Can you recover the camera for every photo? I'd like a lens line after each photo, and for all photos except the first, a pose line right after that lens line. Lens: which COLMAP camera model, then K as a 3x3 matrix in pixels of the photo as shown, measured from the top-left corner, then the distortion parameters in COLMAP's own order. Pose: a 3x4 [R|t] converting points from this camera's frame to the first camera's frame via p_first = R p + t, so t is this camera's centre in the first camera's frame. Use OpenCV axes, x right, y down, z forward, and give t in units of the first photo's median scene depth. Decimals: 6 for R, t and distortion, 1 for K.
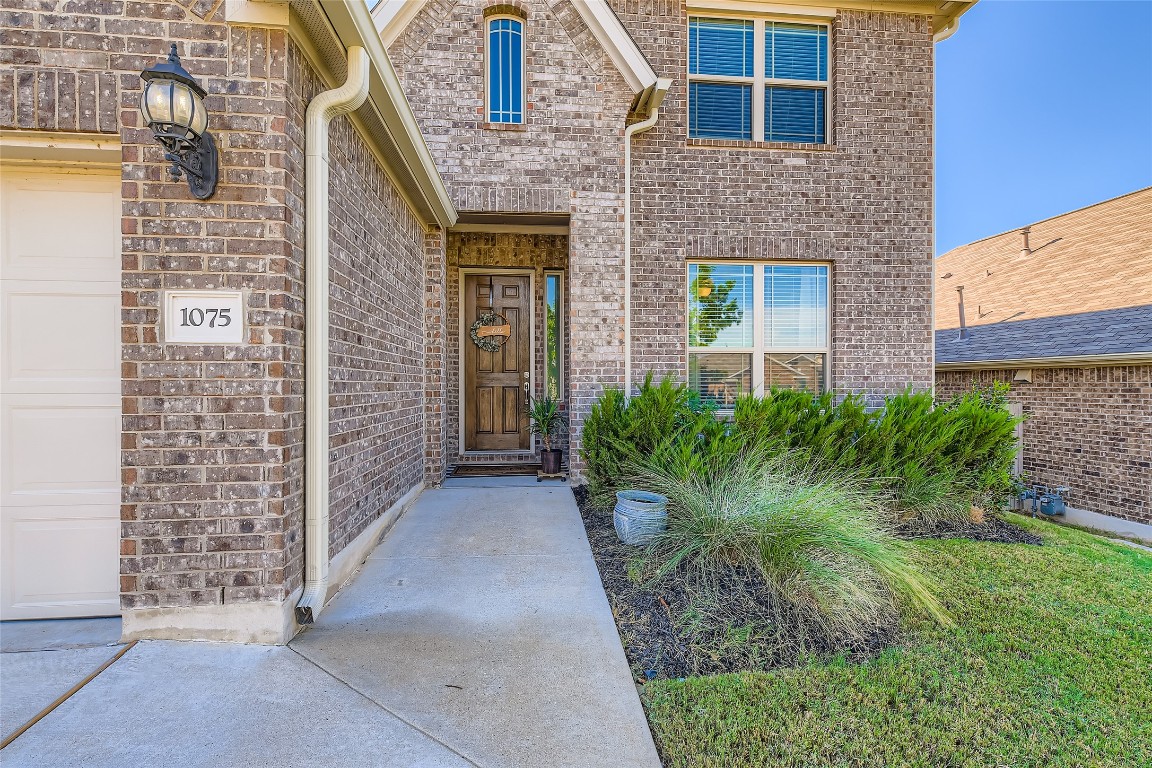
lens RADIAL K [[495.0, 0, 576.0], [0, 495.0, 384.0], [0, 0, 1]] dist [-0.001196, -0.002014]
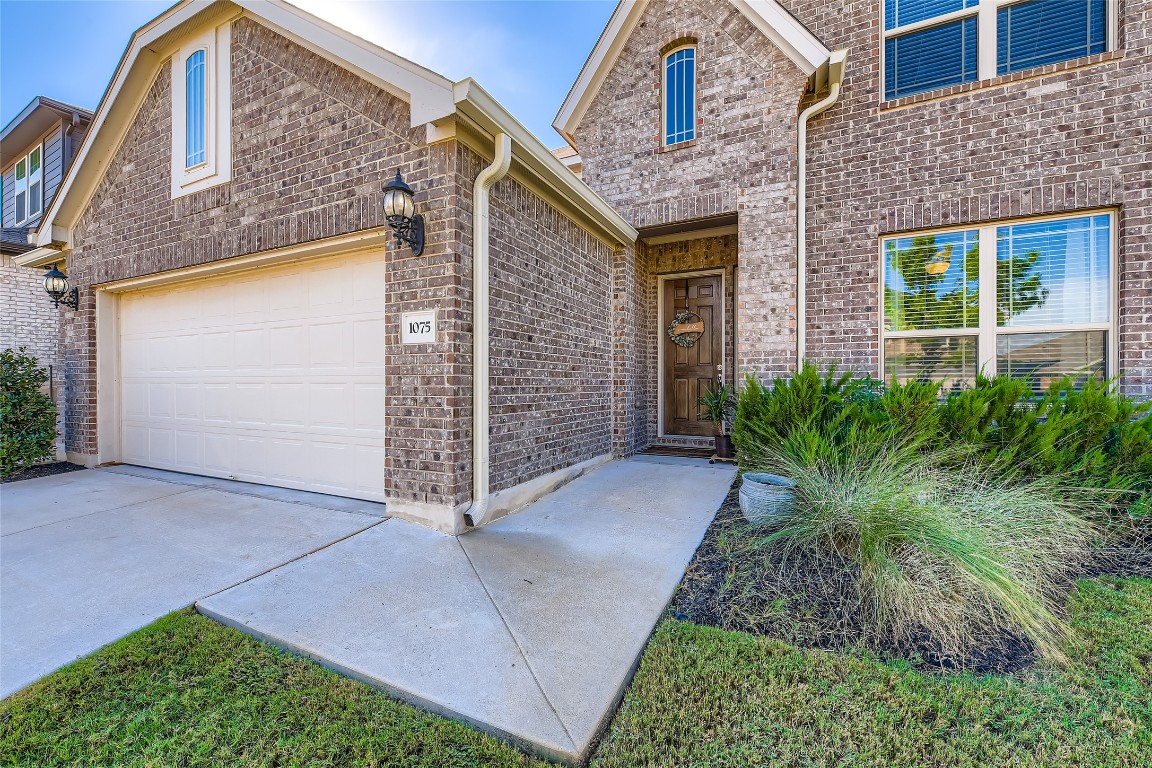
lens RADIAL K [[454.2, 0, 576.0], [0, 454.2, 384.0], [0, 0, 1]] dist [-0.006255, -0.000779]
pose [[0.850704, 0.001512, -0.525642, 0.204672], [-0.000132, 0.999996, 0.002663, 0.020614], [0.525645, -0.002196, 0.850701, -0.004640]]
